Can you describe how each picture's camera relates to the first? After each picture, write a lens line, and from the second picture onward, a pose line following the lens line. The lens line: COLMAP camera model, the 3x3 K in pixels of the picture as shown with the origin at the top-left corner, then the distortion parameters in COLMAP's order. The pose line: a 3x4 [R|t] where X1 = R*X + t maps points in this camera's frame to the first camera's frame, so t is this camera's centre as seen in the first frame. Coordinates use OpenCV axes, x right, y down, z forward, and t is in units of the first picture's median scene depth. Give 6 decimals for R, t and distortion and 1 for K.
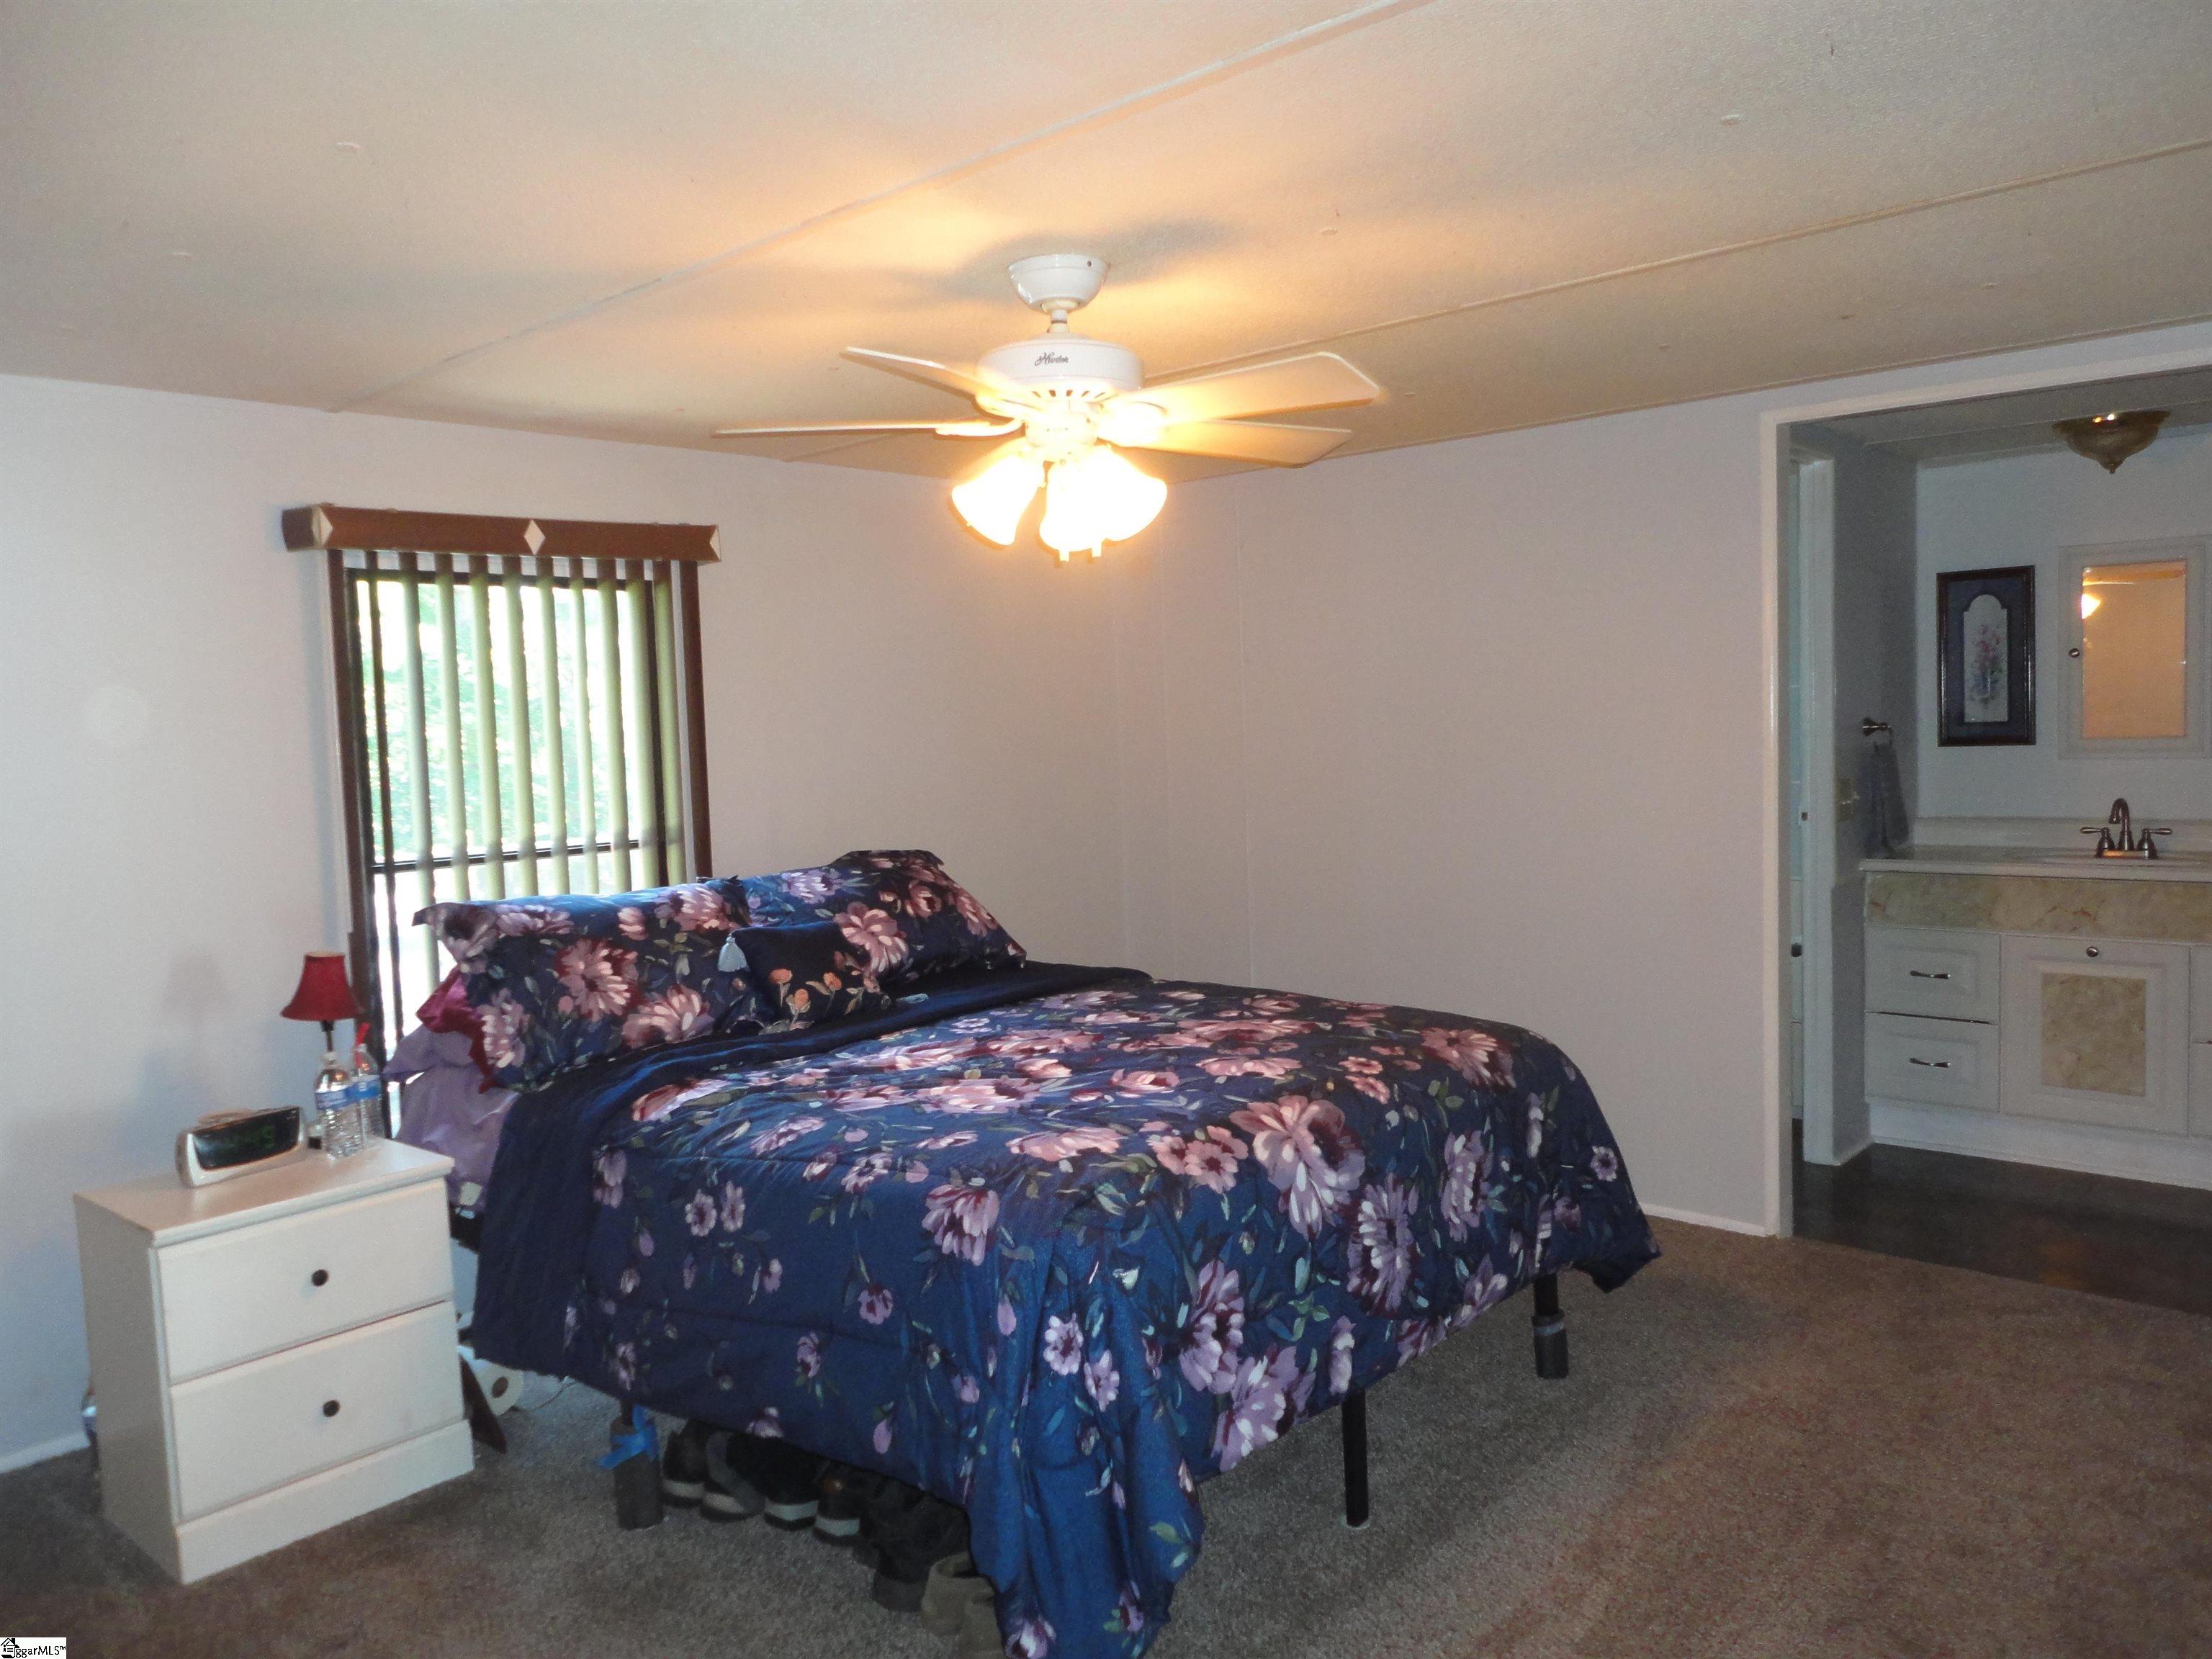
lens RADIAL K [[1616.6, 0, 1106.0], [0, 1616.6, 829.5], [0, 0, 1]] dist [0.015315, 0.002042]
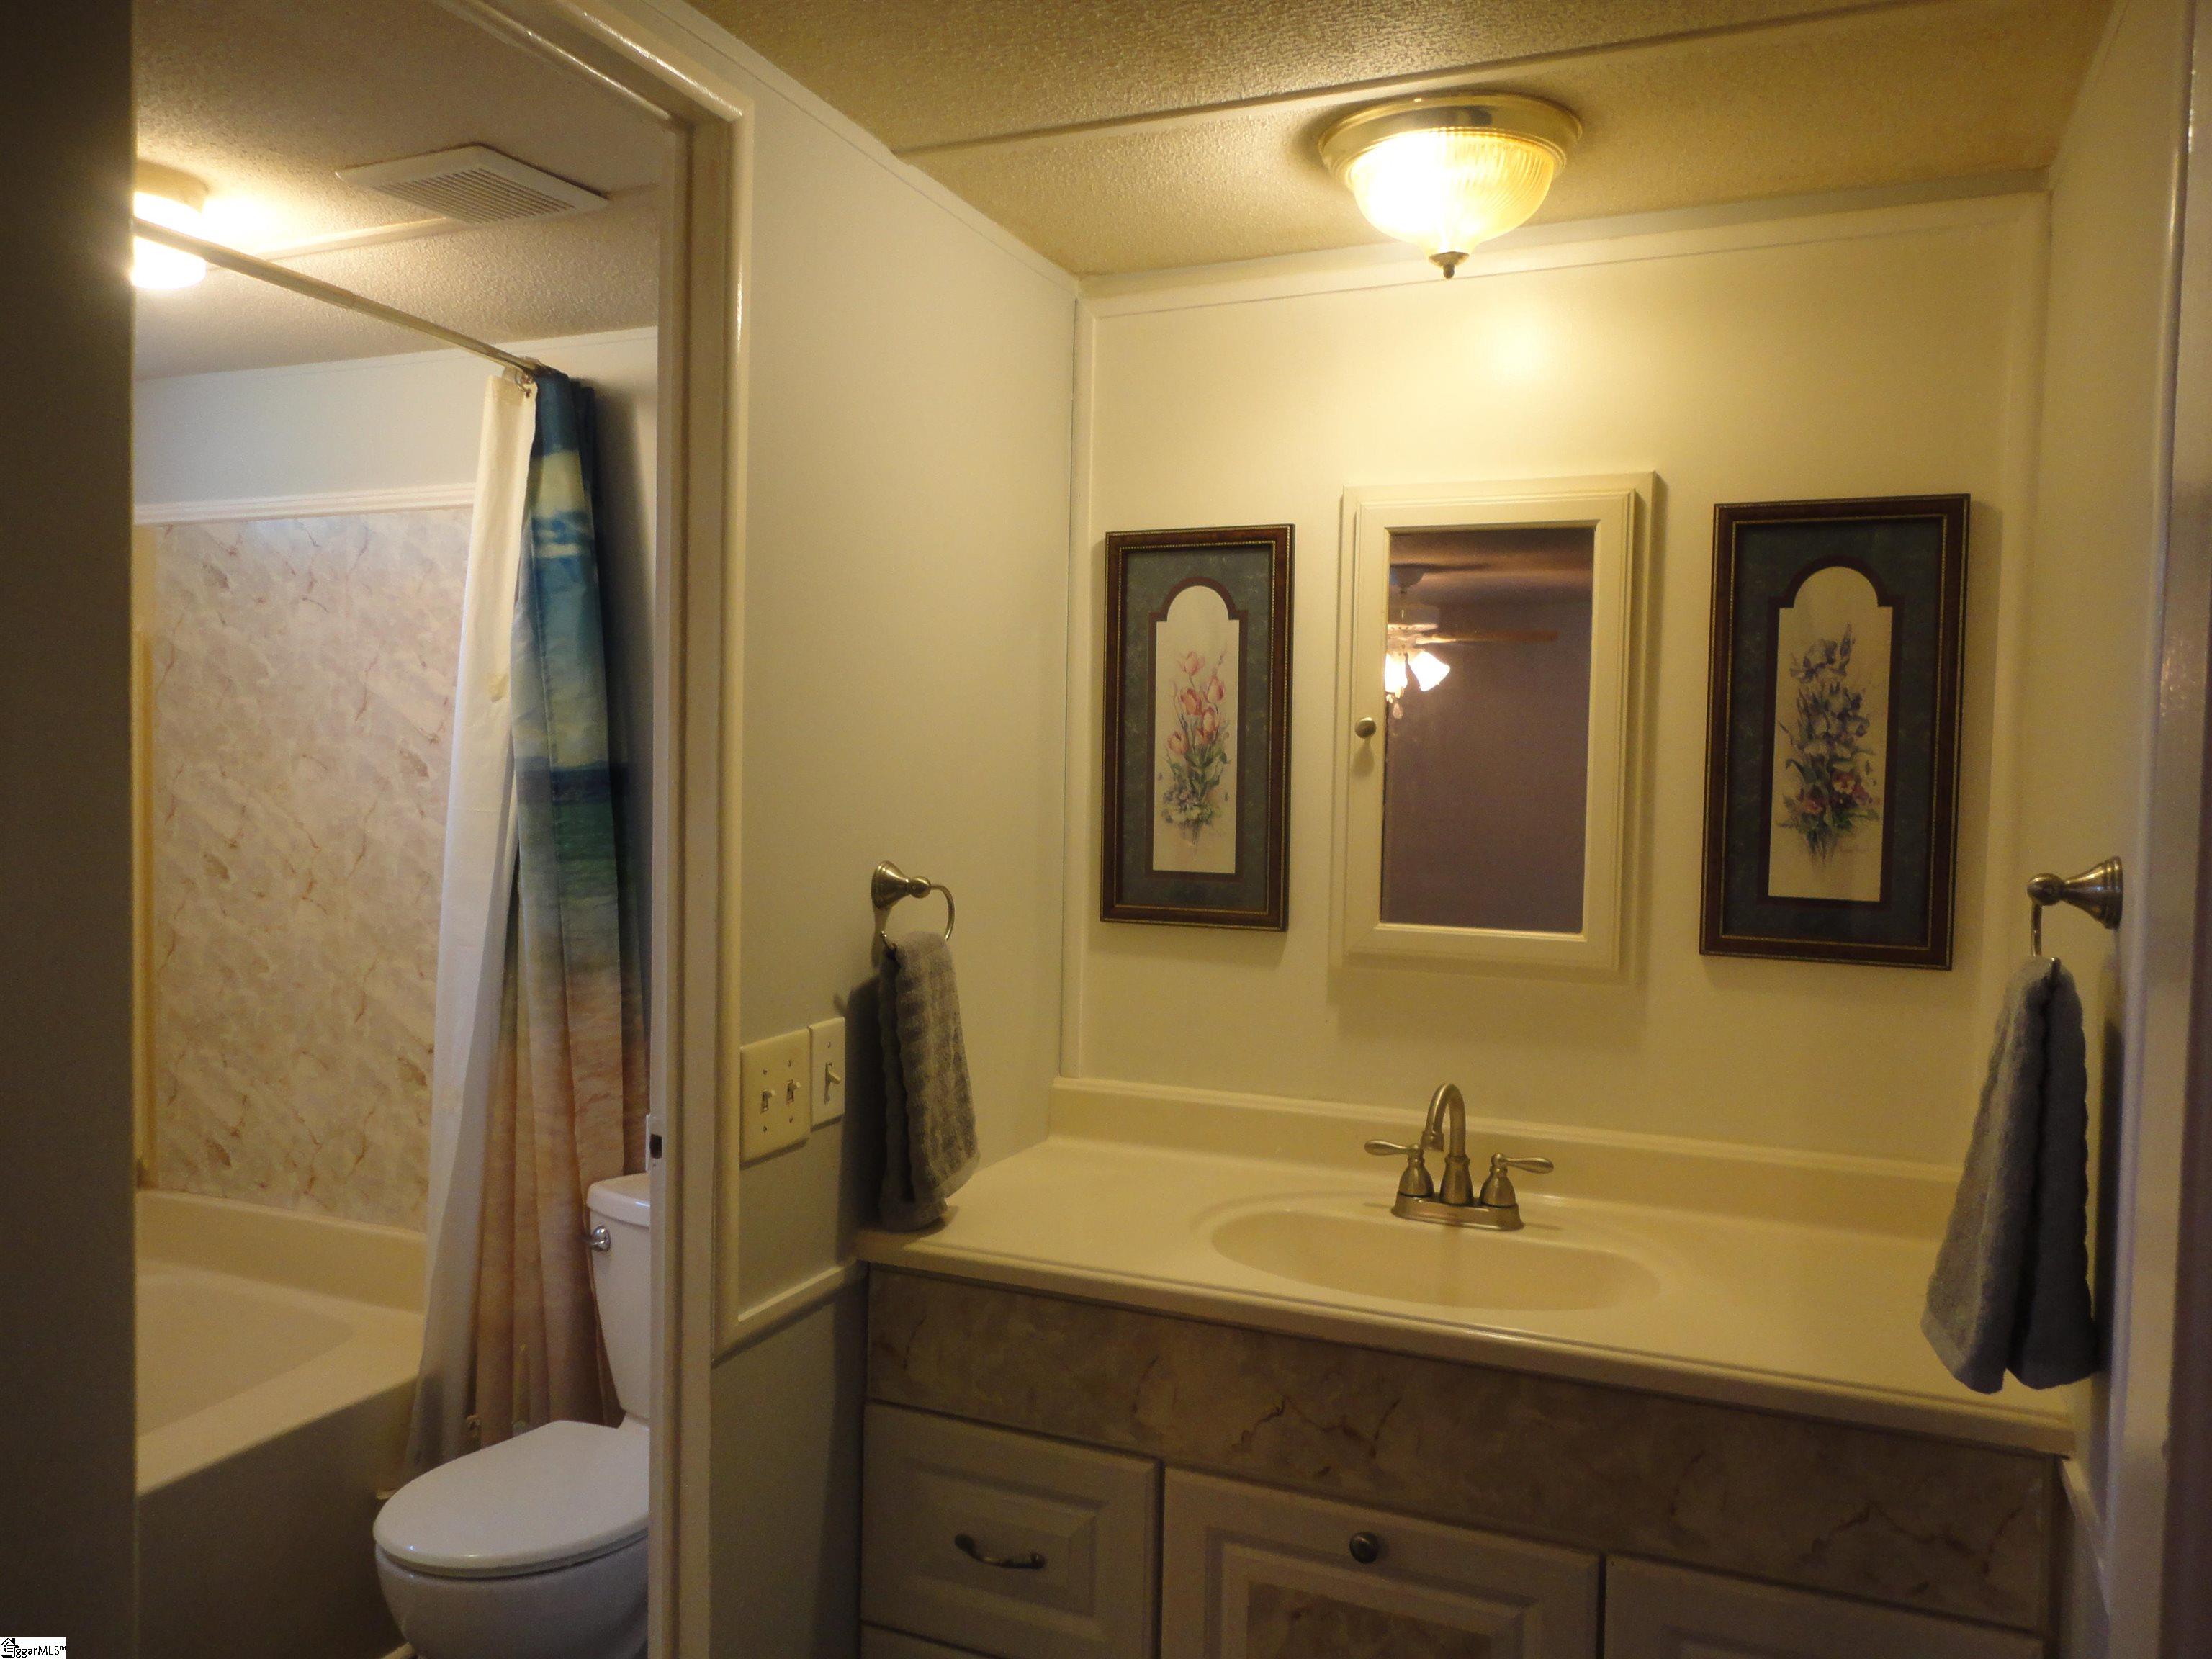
lens RADIAL K [[1616.6, 0, 1106.0], [0, 1616.6, 829.5], [0, 0, 1]] dist [0.015315, 0.002042]
pose [[0.946322, 0.040275, 0.320706, 0.400825], [-0.028986, 0.998783, -0.039898, -0.063413], [-0.321922, 0.028461, 0.946338, 0.626951]]
